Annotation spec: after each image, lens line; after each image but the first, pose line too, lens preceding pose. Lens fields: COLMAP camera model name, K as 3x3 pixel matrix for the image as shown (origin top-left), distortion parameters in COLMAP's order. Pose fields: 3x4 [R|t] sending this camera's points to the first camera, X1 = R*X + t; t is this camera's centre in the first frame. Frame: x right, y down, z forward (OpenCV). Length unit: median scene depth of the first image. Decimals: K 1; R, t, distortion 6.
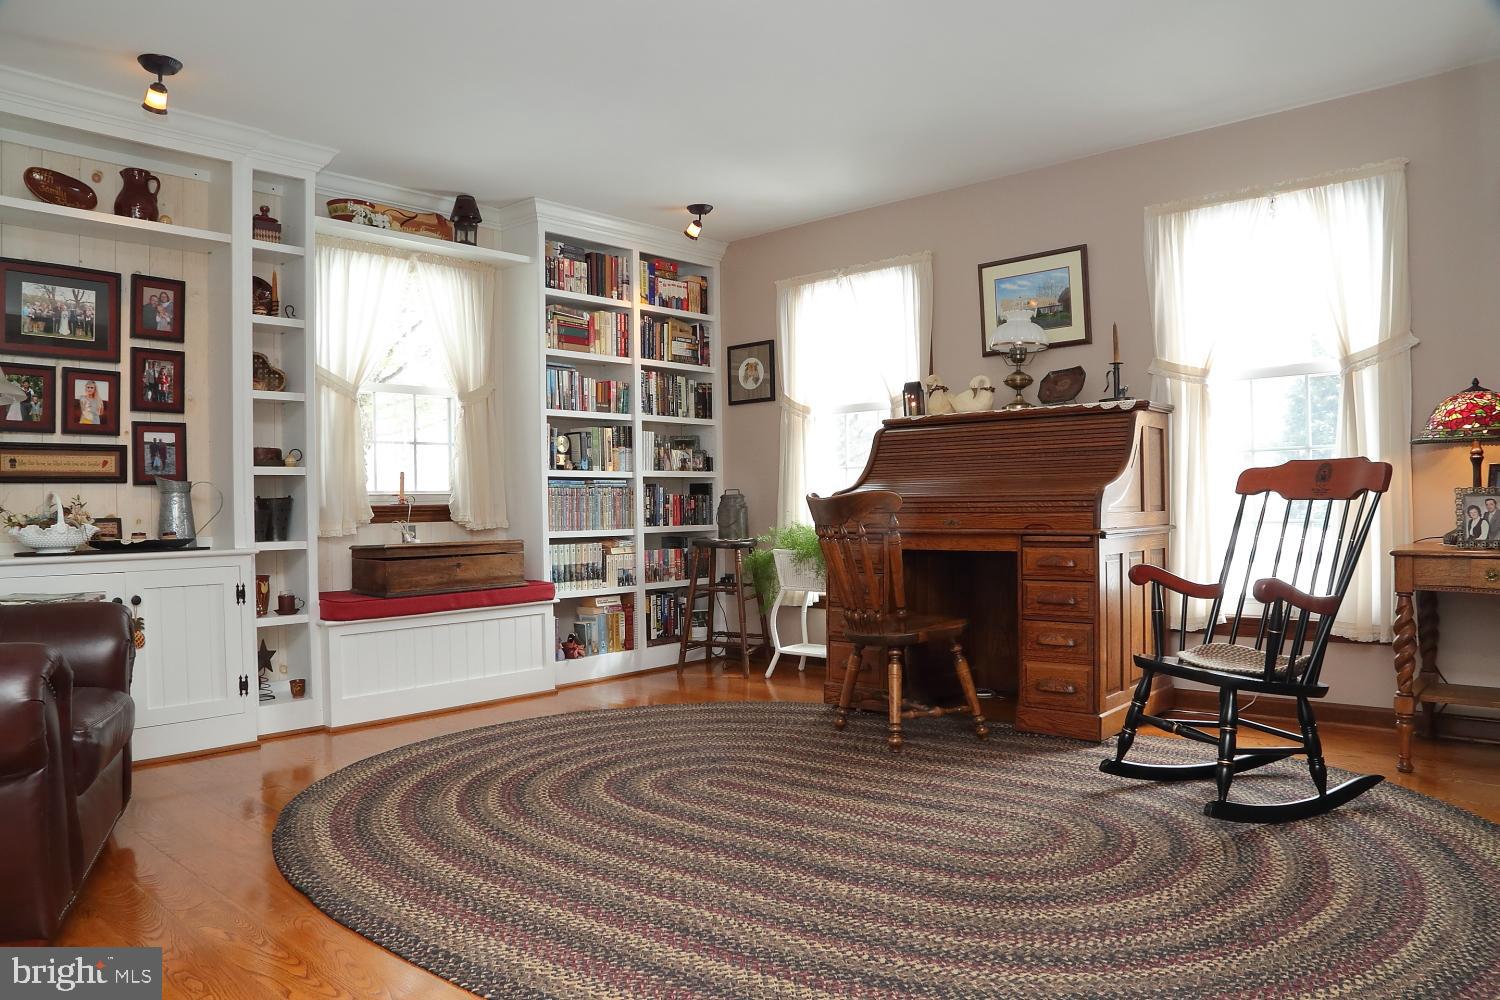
lens RADIAL K [[1020.6, 0, 747.6], [0, 1020.6, 507.7], [0, 0, 1]] dist [-0.125965, 0.067812]
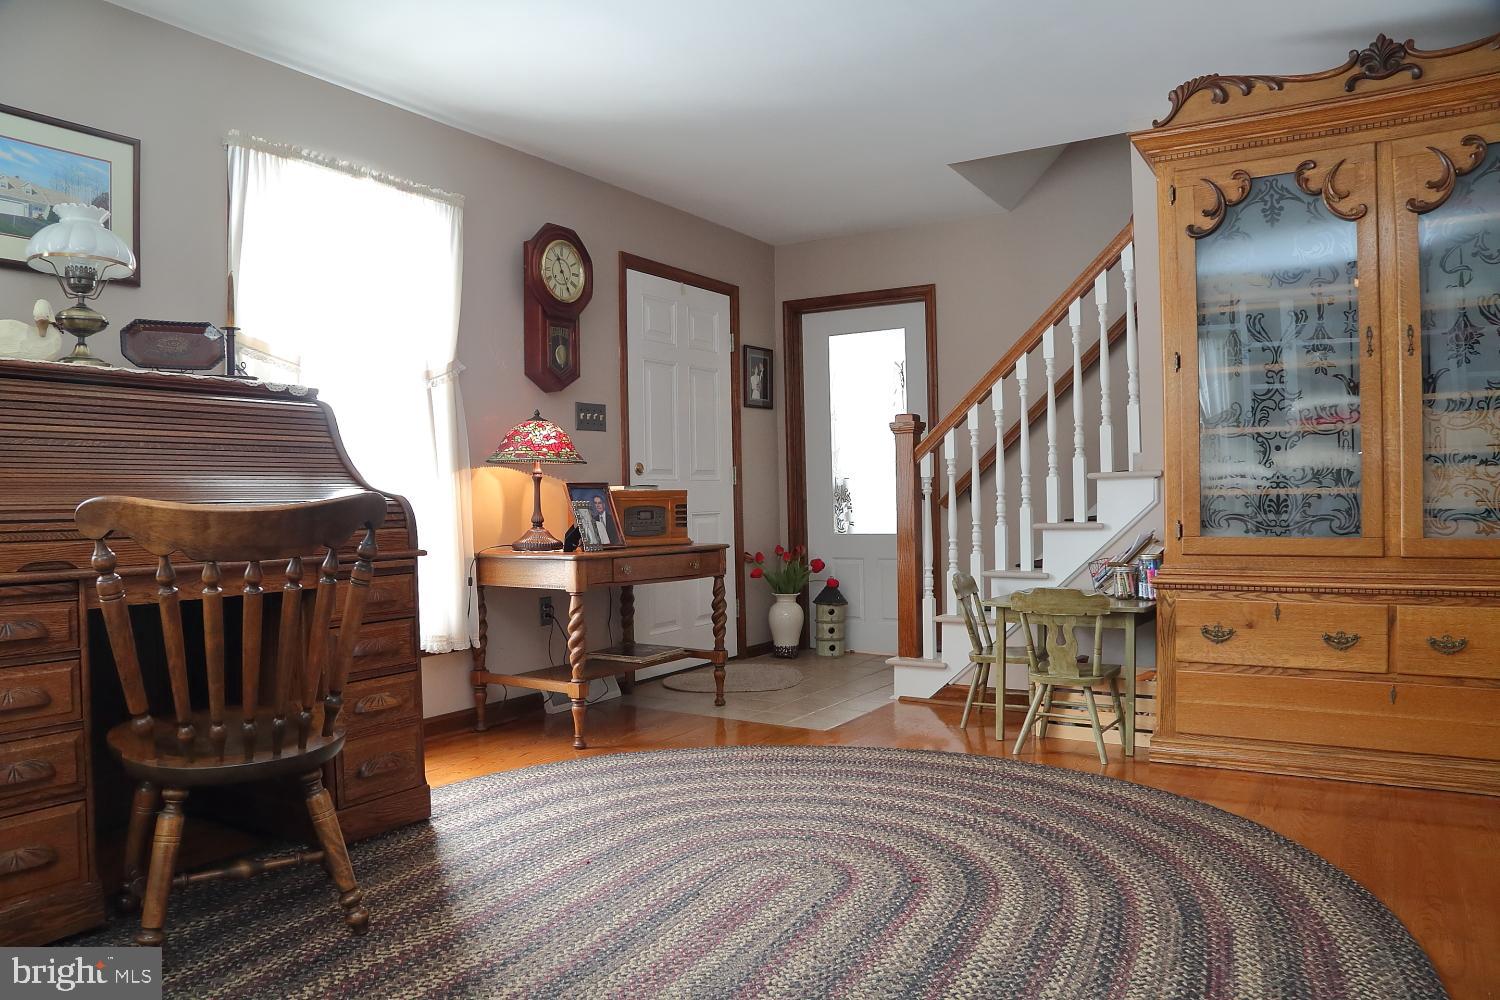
lens RADIAL K [[1023.0, 0, 763.0], [0, 1023.0, 508.6], [0, 0, 1]] dist [-0.123982, 0.074110]
pose [[-0.172626, 0.012000, 0.984914, -0.463051], [0.025818, 0.999637, -0.007655, 0.003244], [-0.984649, 0.024107, -0.172873, 0.851938]]
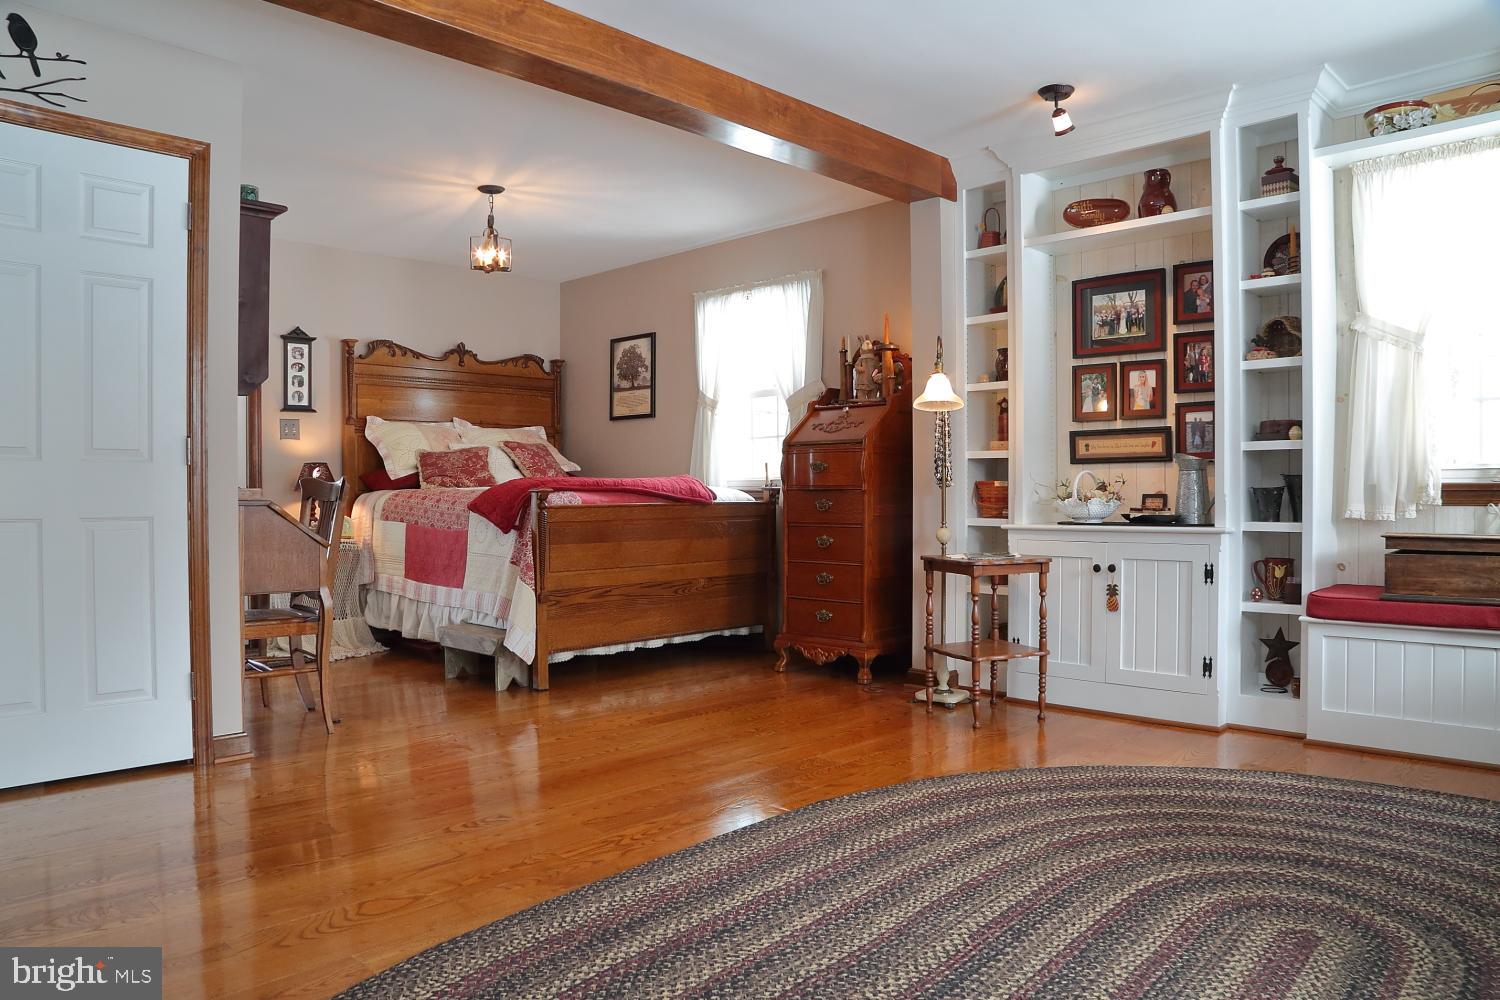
lens RADIAL K [[1020.6, 0, 747.6], [0, 1020.6, 507.7], [0, 0, 1]] dist [-0.125965, 0.067812]
pose [[-0.042259, 0.028638, -0.998696, 0.510532], [0.000964, 0.999590, 0.028623, -0.006770], [0.999106, 0.000247, -0.042269, 0.614705]]
